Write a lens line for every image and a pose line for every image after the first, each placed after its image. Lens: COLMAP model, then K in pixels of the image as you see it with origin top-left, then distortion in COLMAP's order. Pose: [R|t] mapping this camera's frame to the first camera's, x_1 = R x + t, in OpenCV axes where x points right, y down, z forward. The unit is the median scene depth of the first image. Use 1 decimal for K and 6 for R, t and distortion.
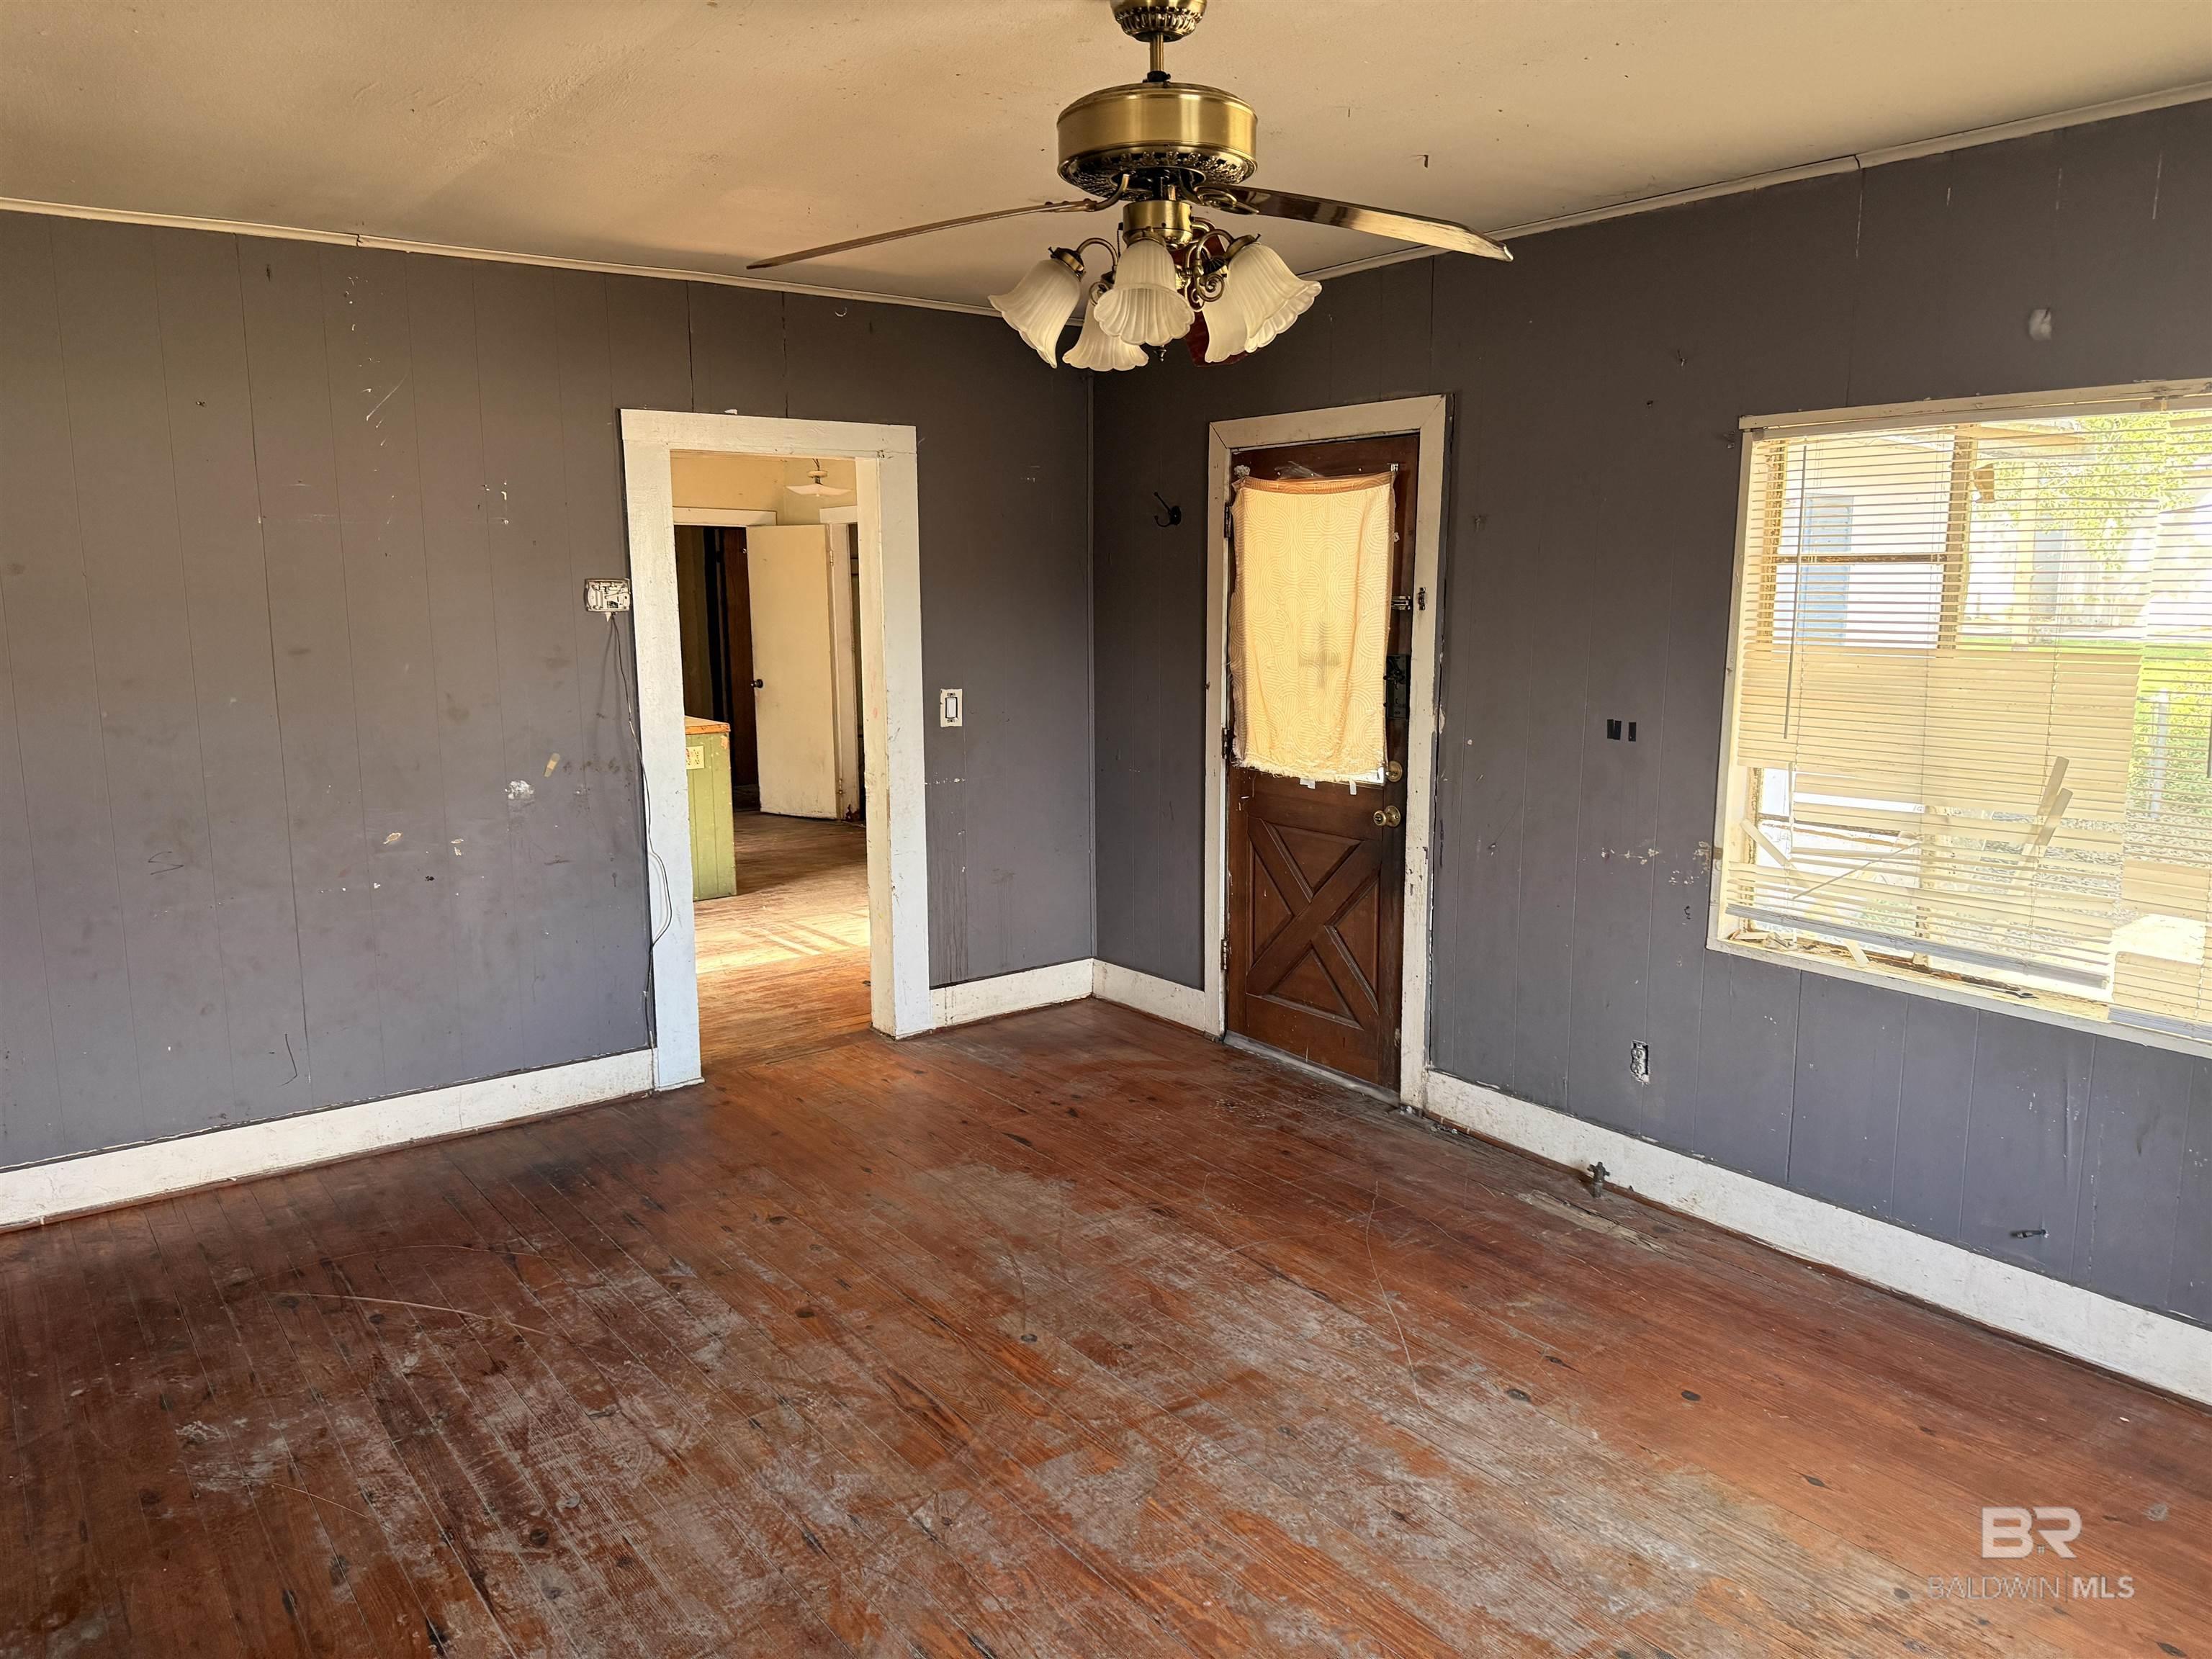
lens RADIAL K [[1524.7, 0, 1106.0], [0, 1524.7, 829.5], [0, 0, 1]] dist [0.002457, 0.000979]
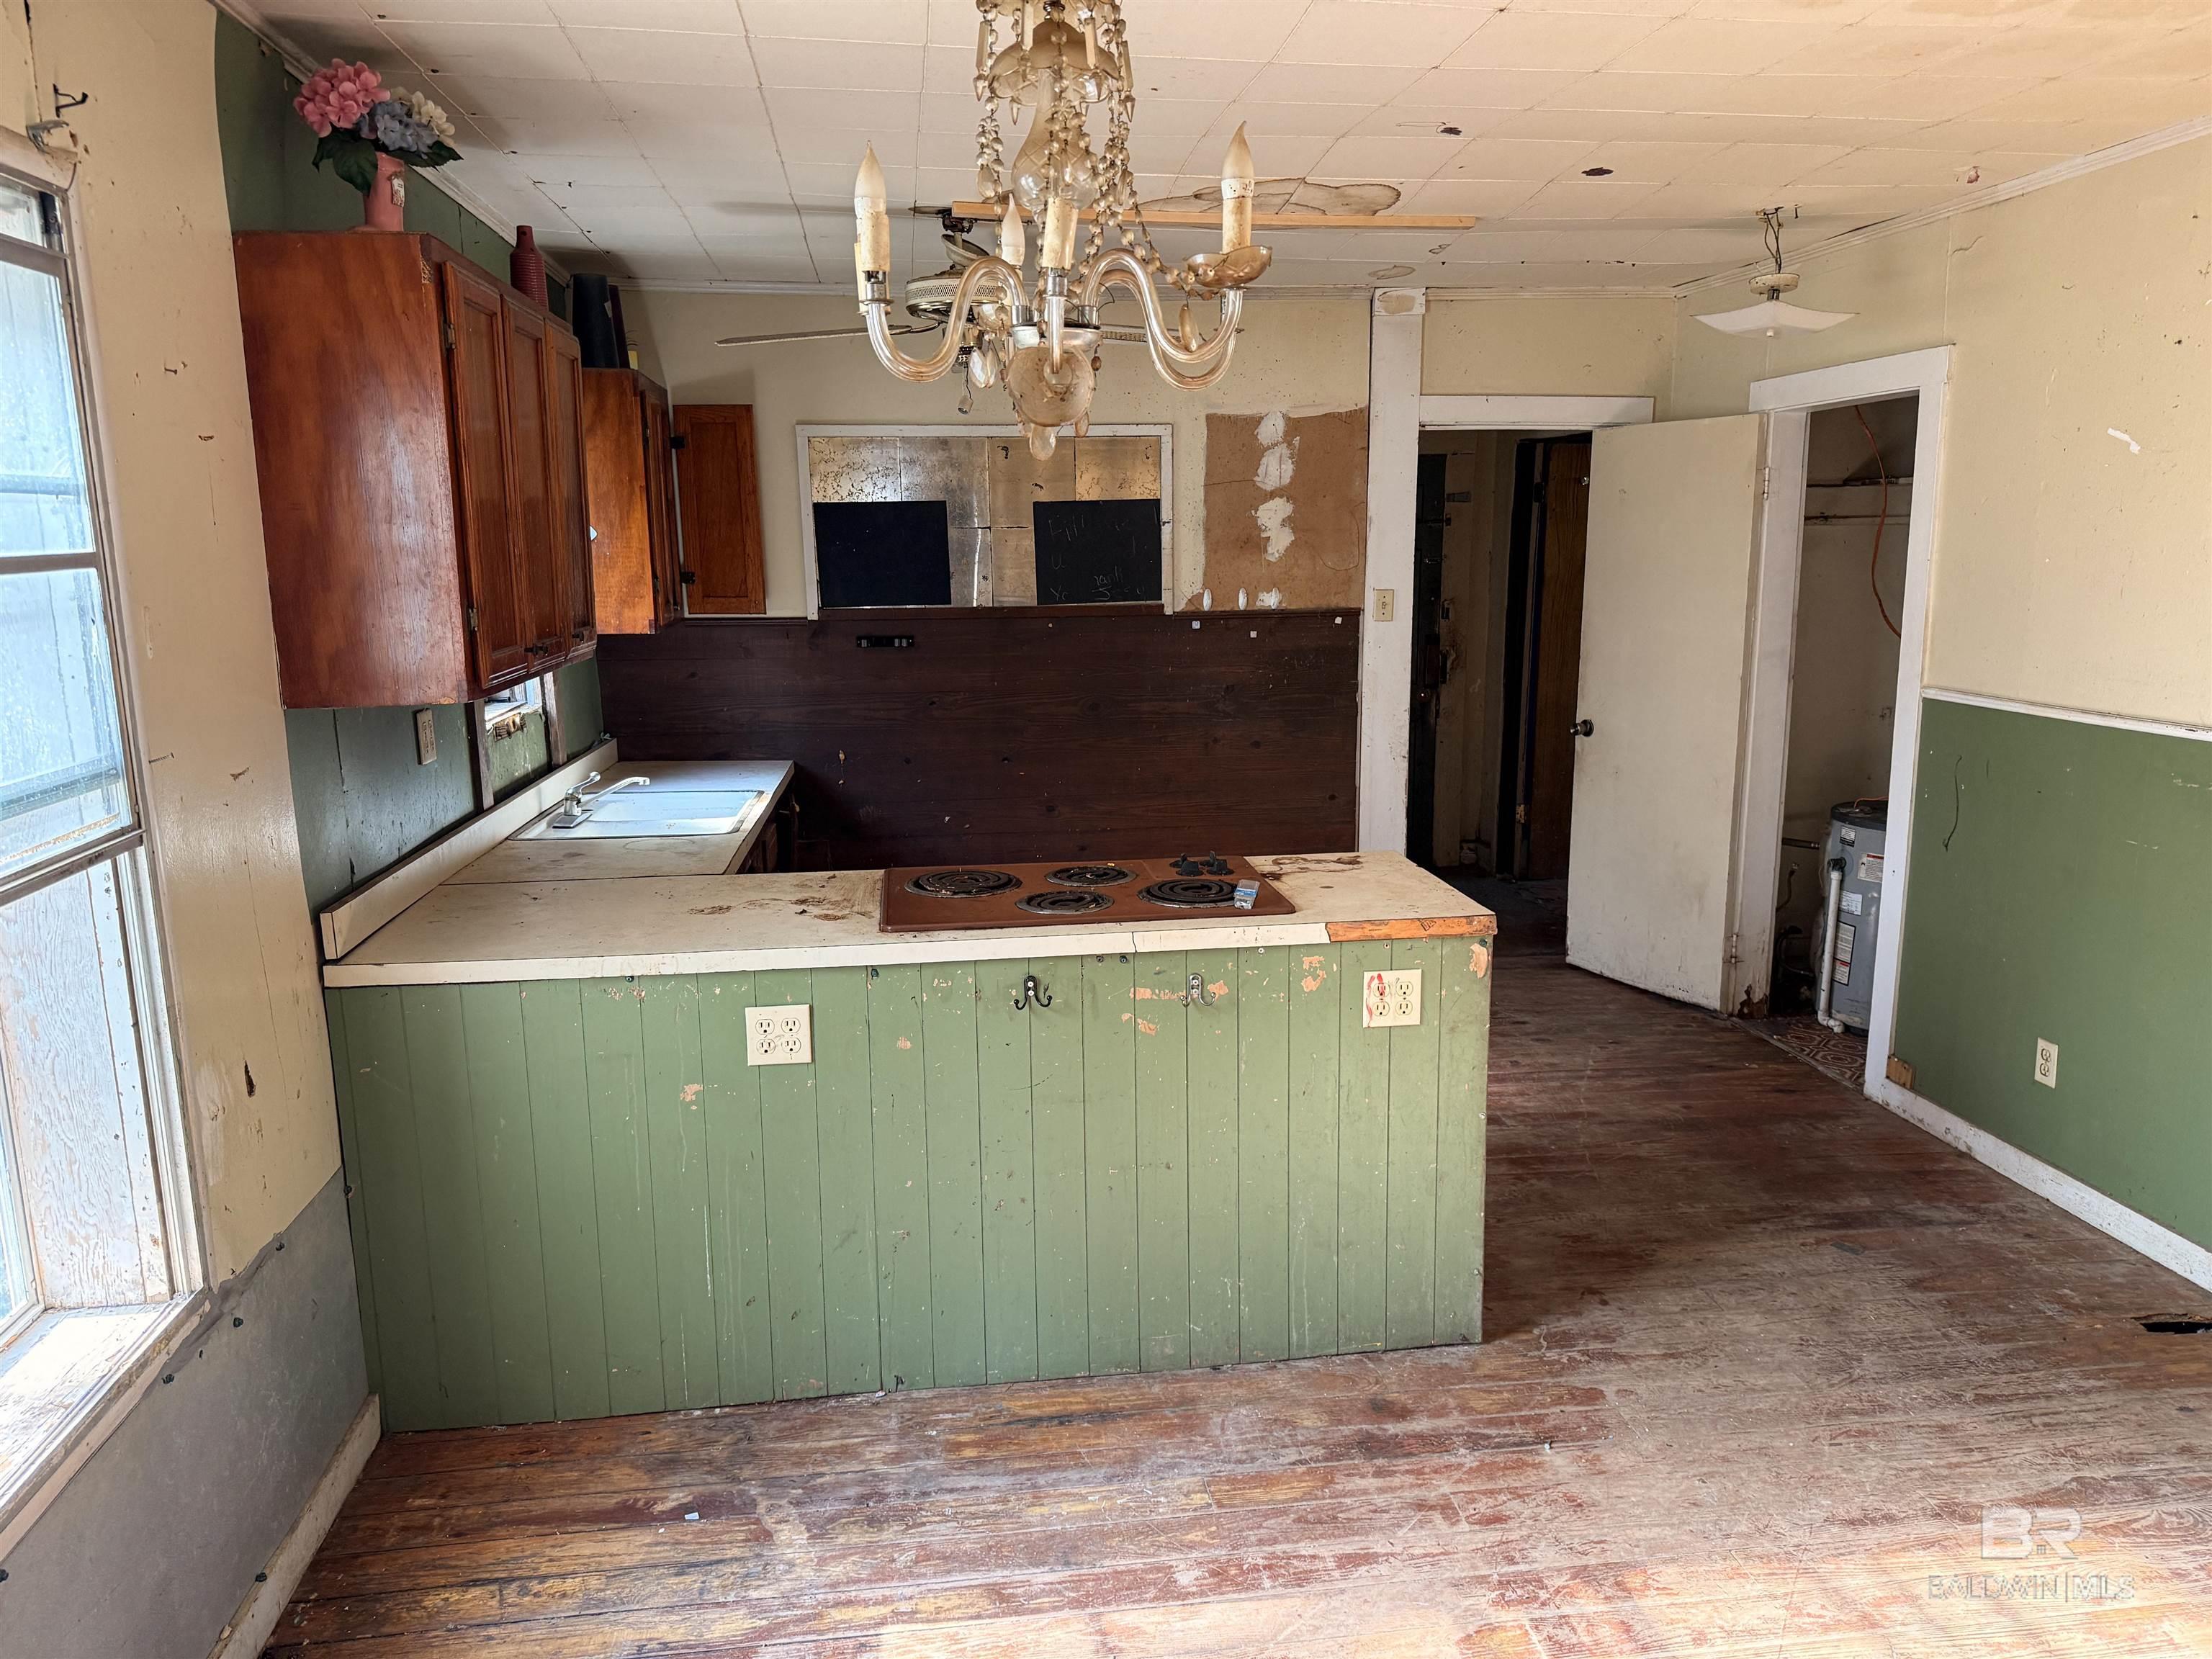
lens RADIAL K [[1524.7, 0, 1106.0], [0, 1524.7, 829.5], [0, 0, 1]] dist [0.002457, 0.000979]
pose [[0.863590, 0.096815, -0.494812, -0.347865], [-0.079605, 0.995263, 0.055800, -0.248981], [0.497871, -0.008799, 0.867207, 1.492766]]
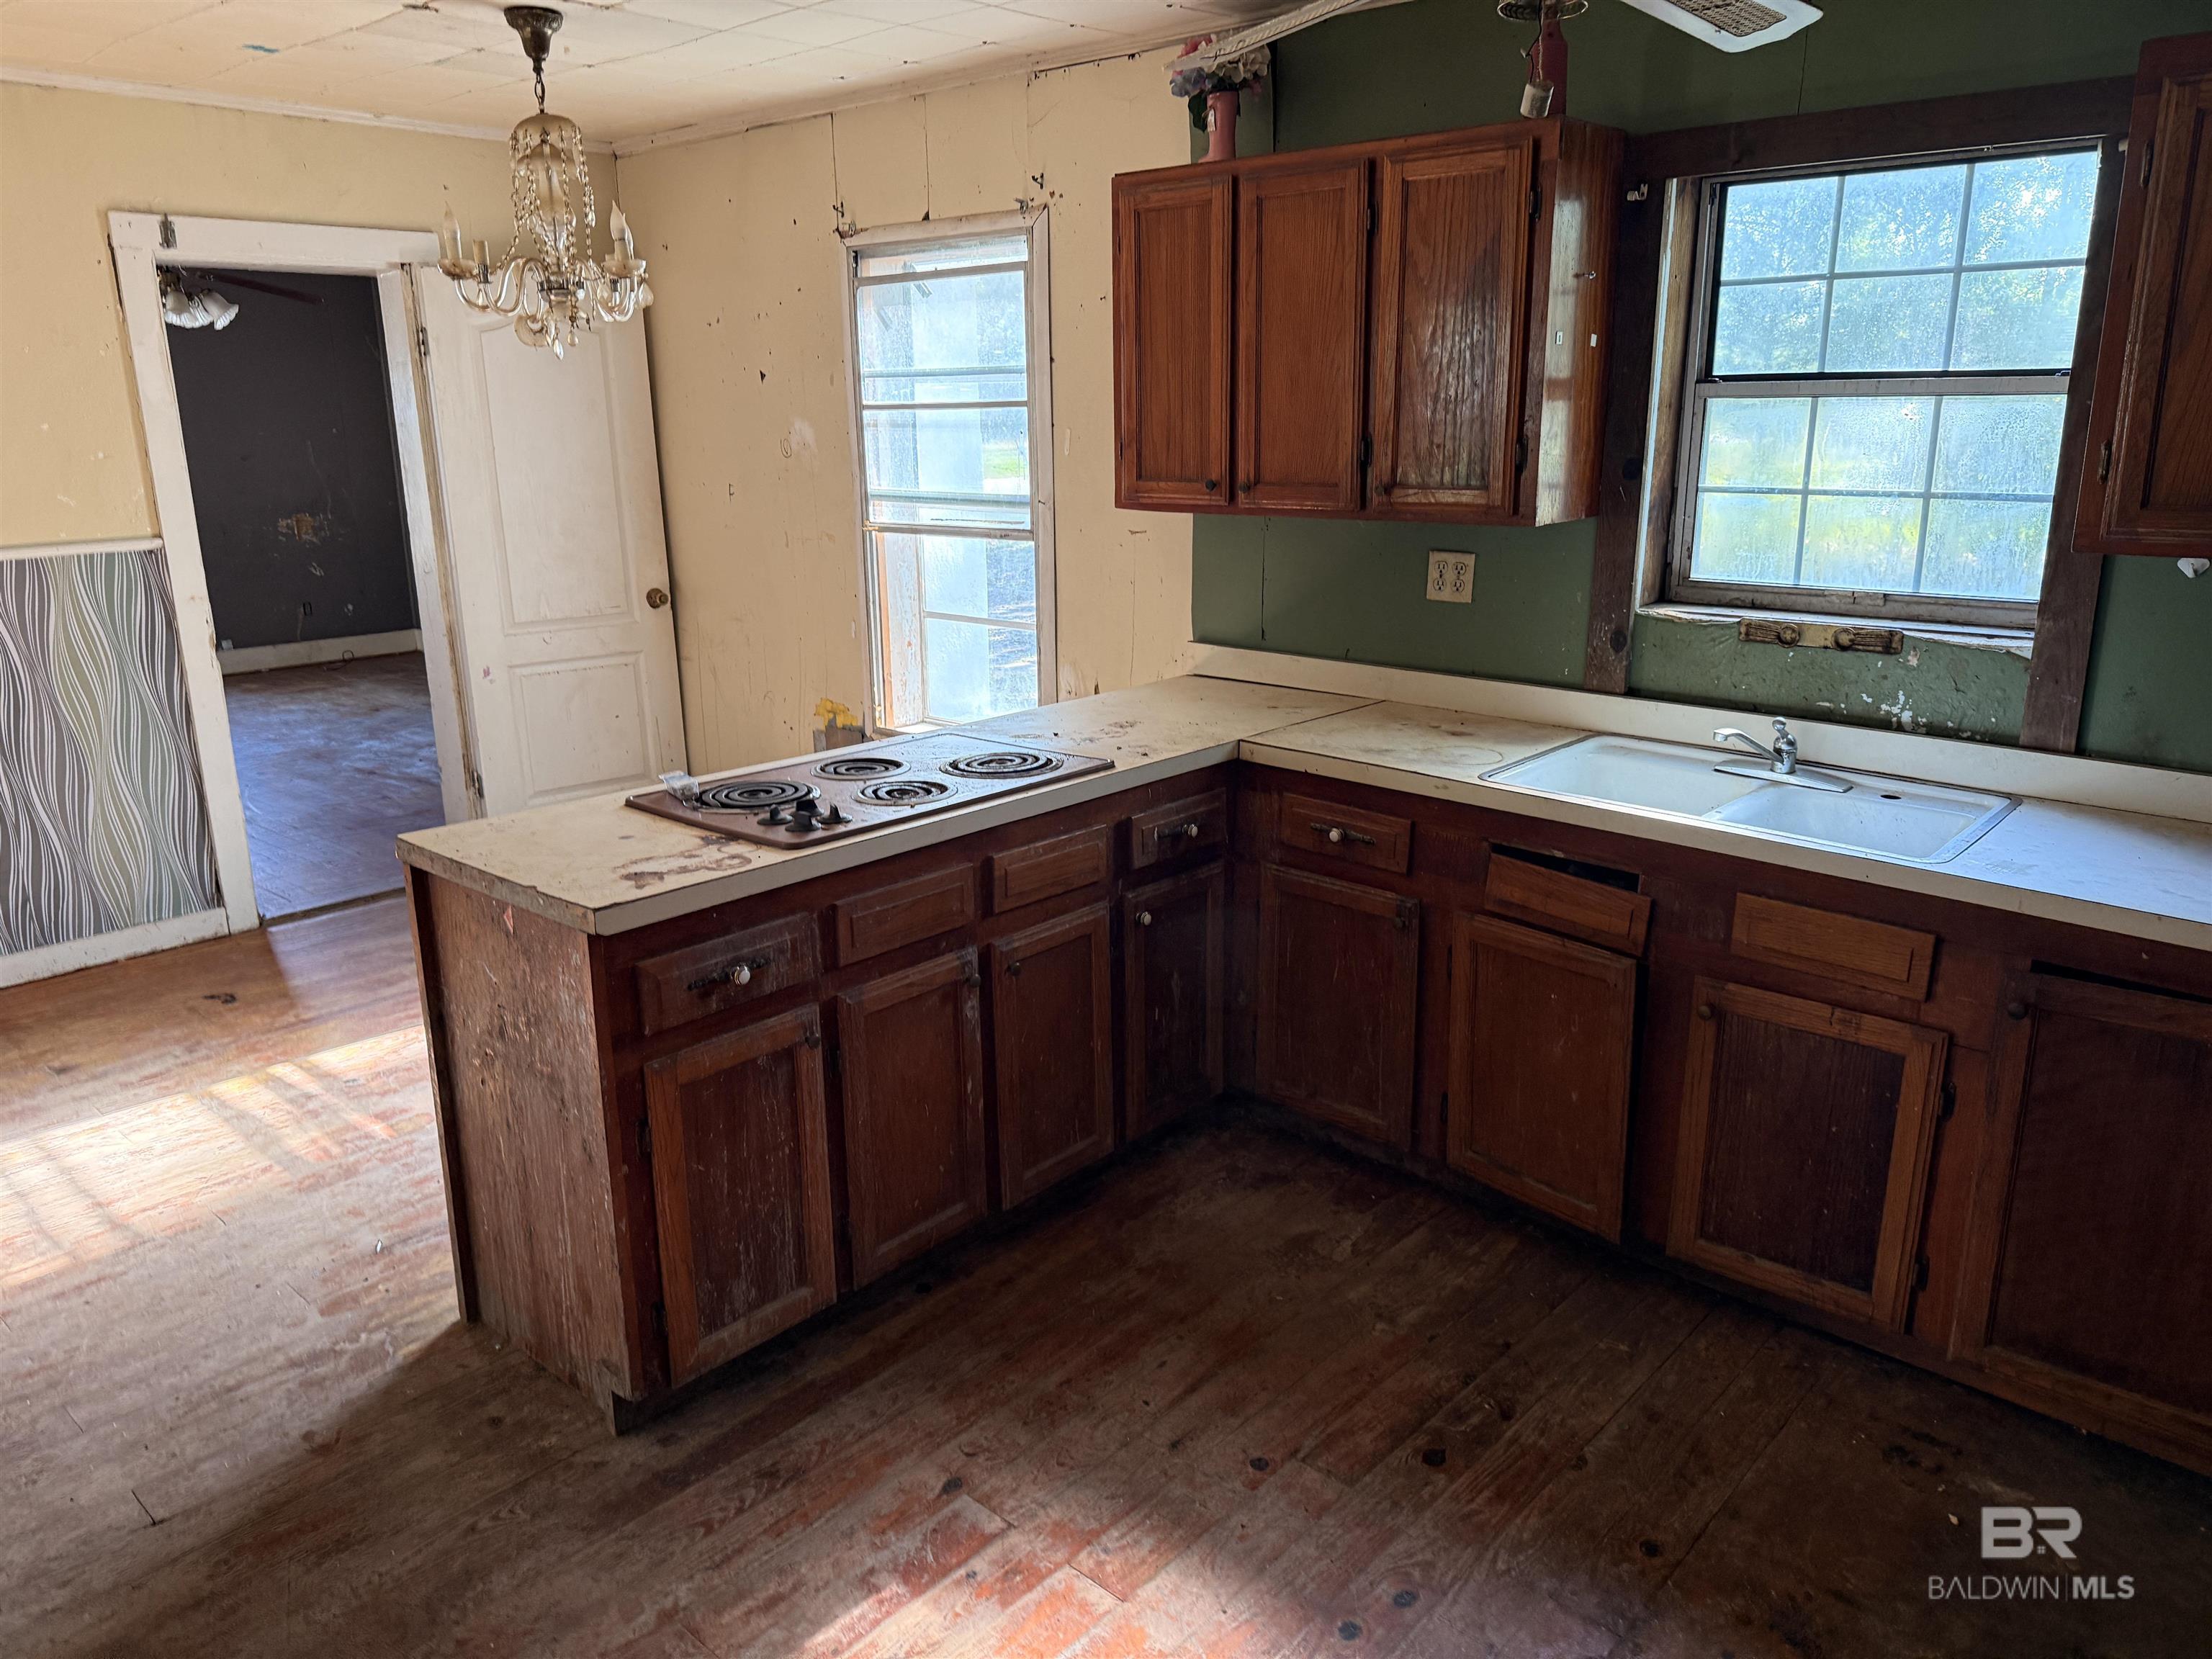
lens RADIAL K [[1554.9, 0, 1106.0], [0, 1554.9, 829.5], [0, 0, 1]] dist [-0.004837, -0.002906]
pose [[-0.982477, 0.059116, -0.176763, -0.802253], [-0.020172, 0.909074, 0.416146, -0.511411], [0.185291, 0.412419, -0.891951, 3.159734]]
